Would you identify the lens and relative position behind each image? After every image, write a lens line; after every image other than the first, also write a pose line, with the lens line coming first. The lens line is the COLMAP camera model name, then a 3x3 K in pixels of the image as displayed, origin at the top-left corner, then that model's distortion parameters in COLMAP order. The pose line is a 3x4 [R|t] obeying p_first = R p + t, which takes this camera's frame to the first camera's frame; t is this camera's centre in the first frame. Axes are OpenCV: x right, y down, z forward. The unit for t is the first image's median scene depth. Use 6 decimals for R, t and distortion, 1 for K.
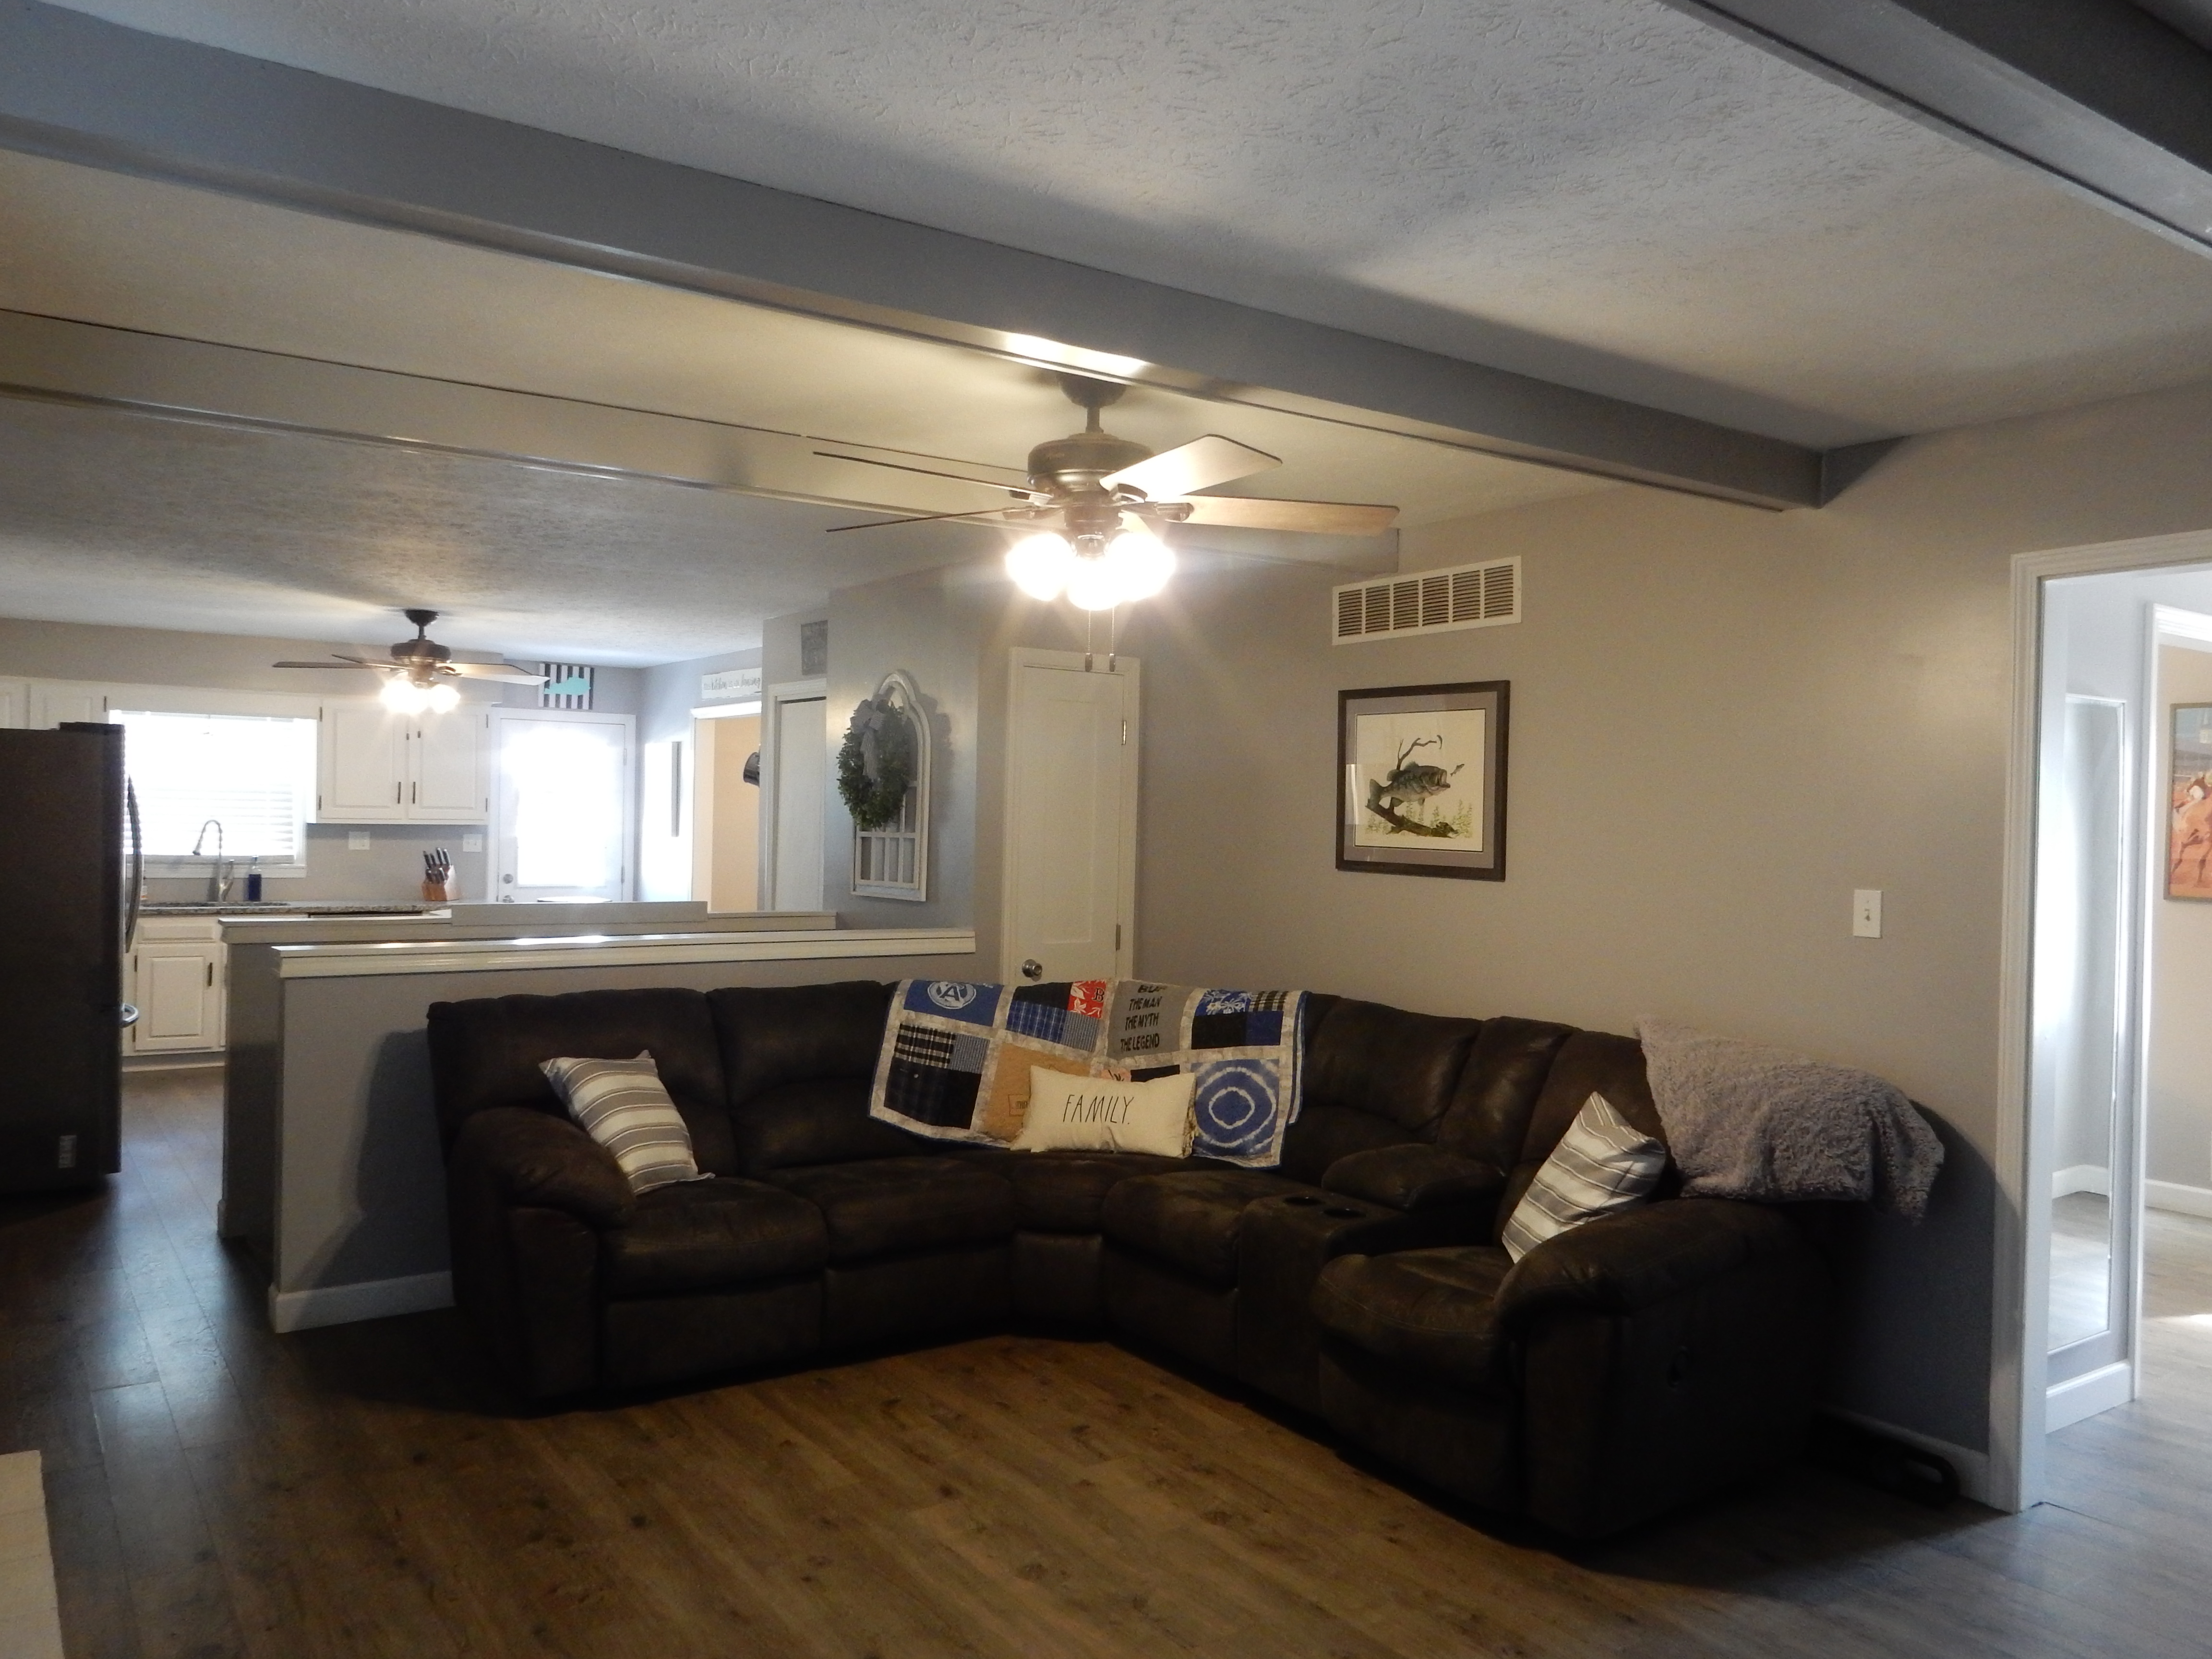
lens RADIAL K [[1644.5, 0, 1113.9], [0, 1644.5, 825.4], [0, 0, 1]] dist [0.011907, -0.004450]
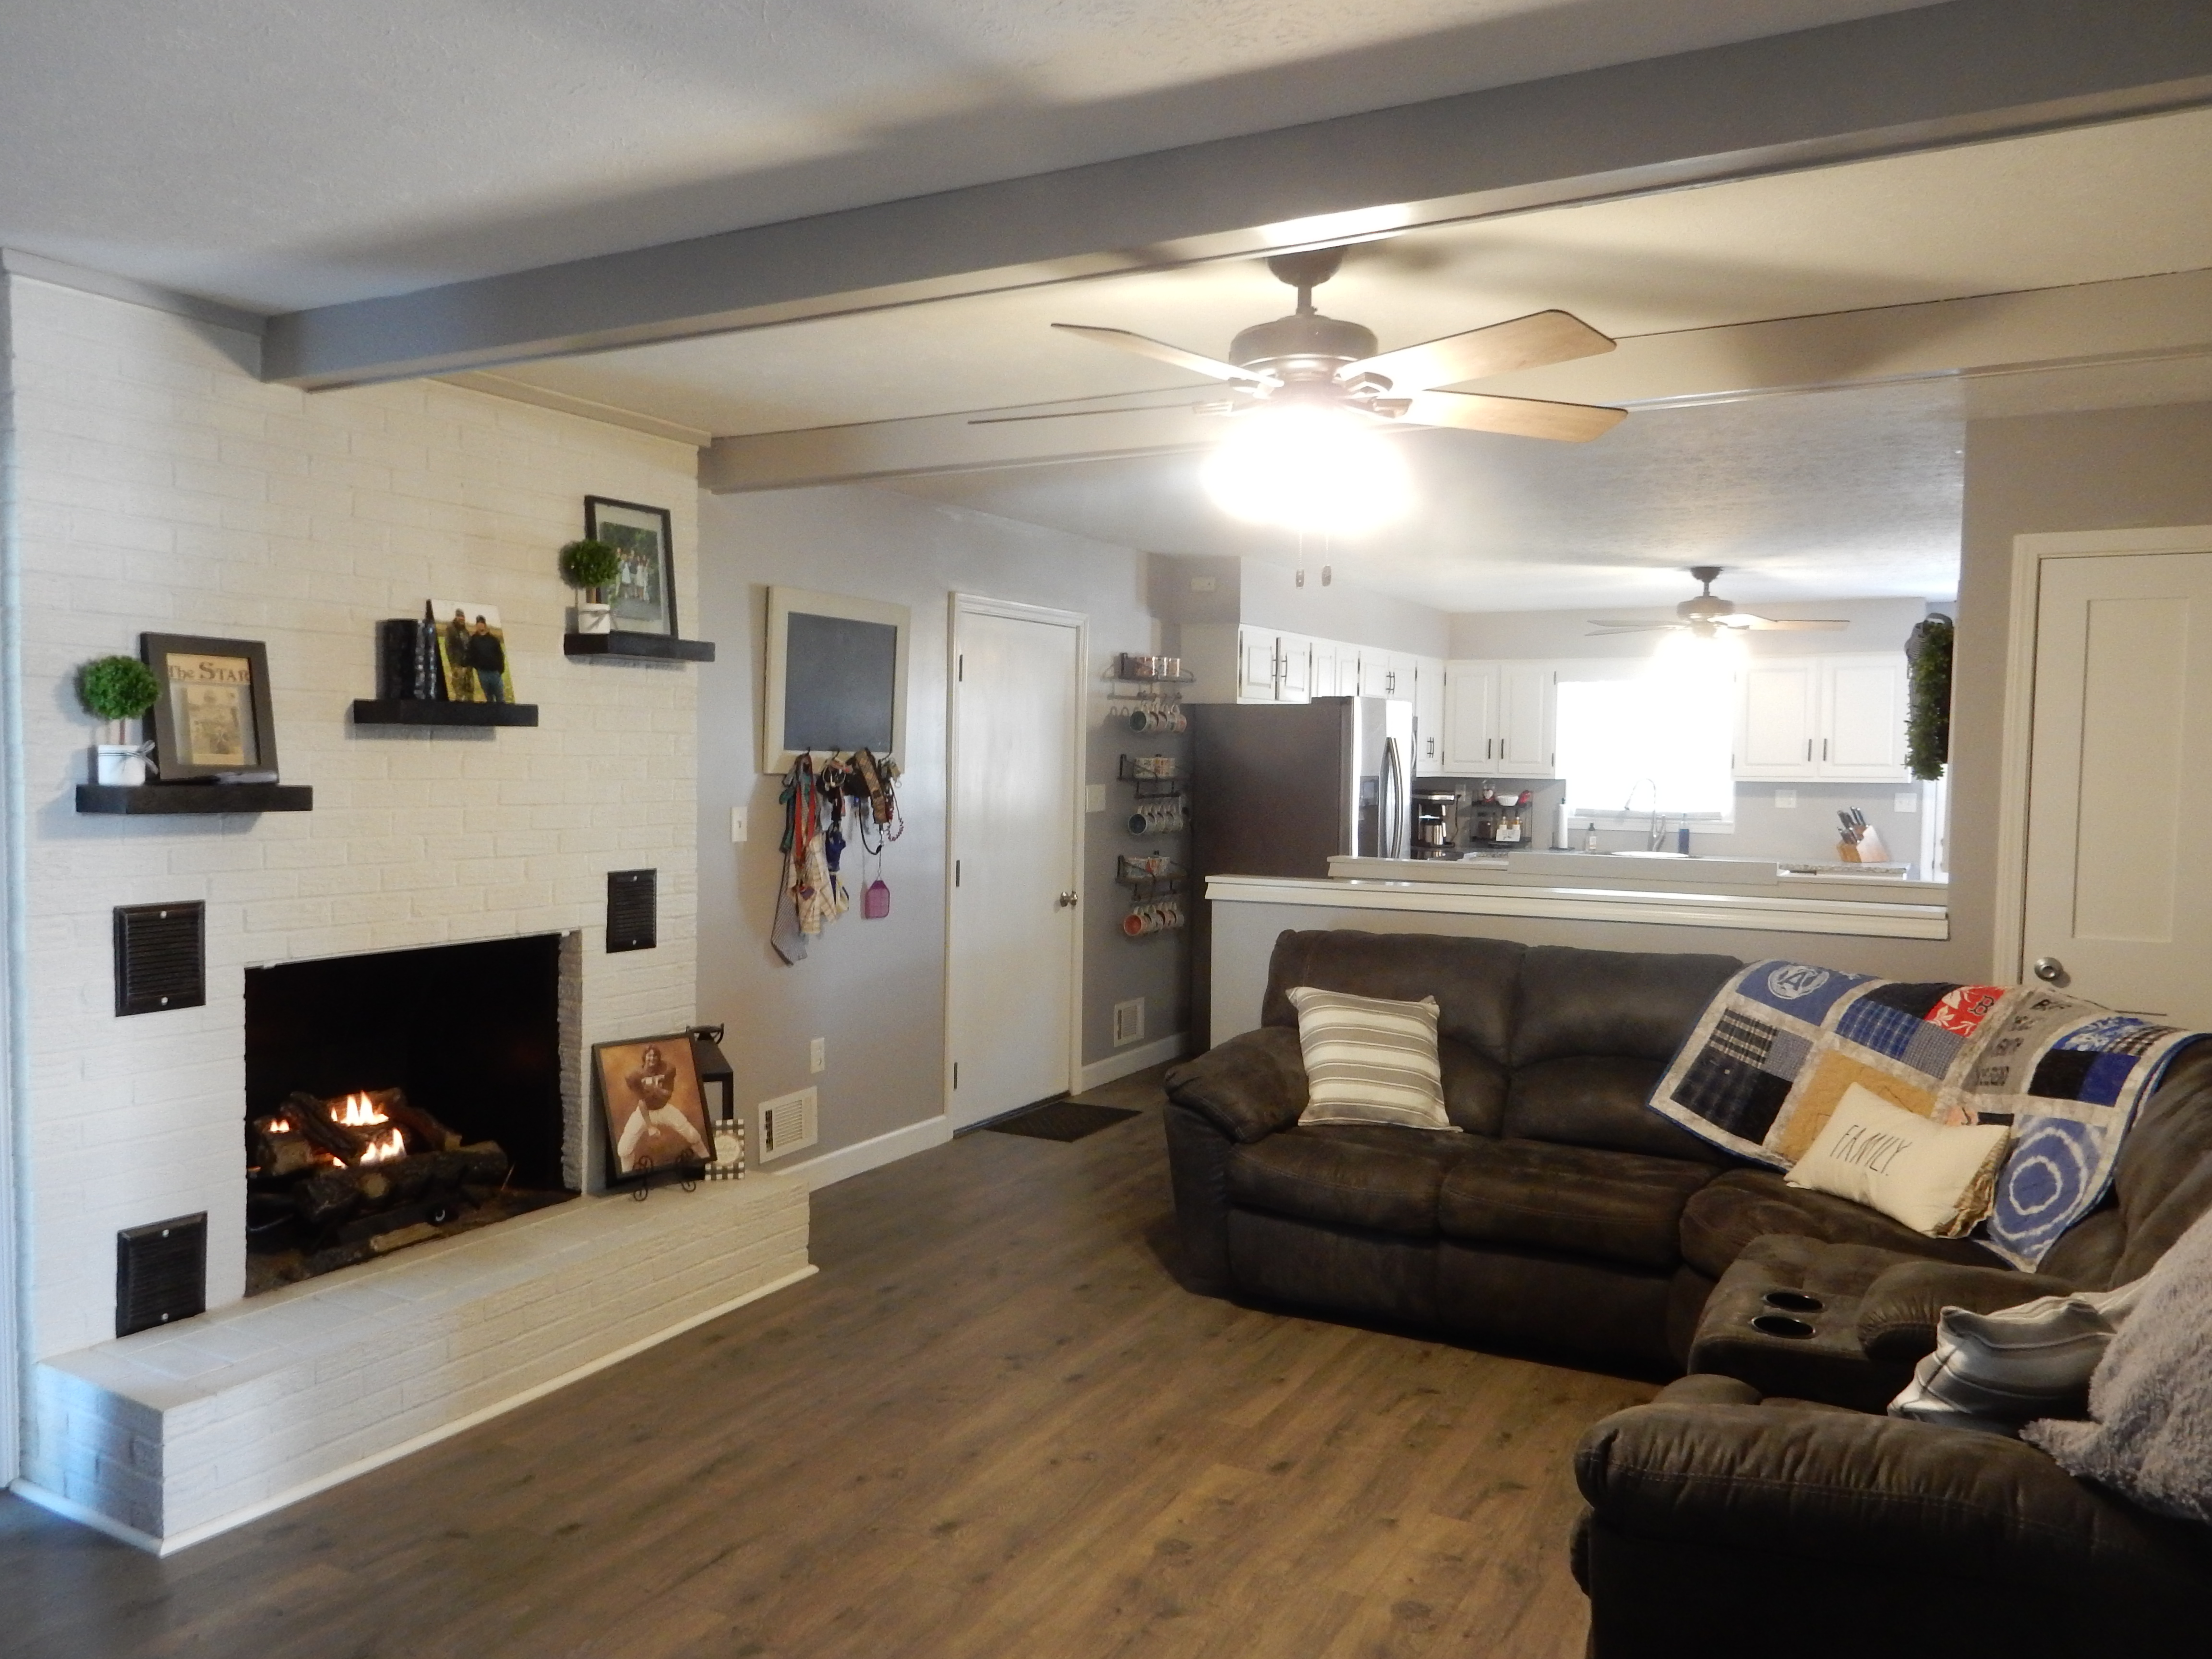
lens RADIAL K [[1644.5, 0, 1096.3], [0, 1644.5, 832.2], [0, 0, 1]] dist [0.011907, -0.004450]
pose [[0.438917, 0.024863, -0.898184, 0.498104], [-0.003739, 0.999659, 0.025845, 0.009958], [0.898520, -0.007985, 0.438860, 0.350068]]
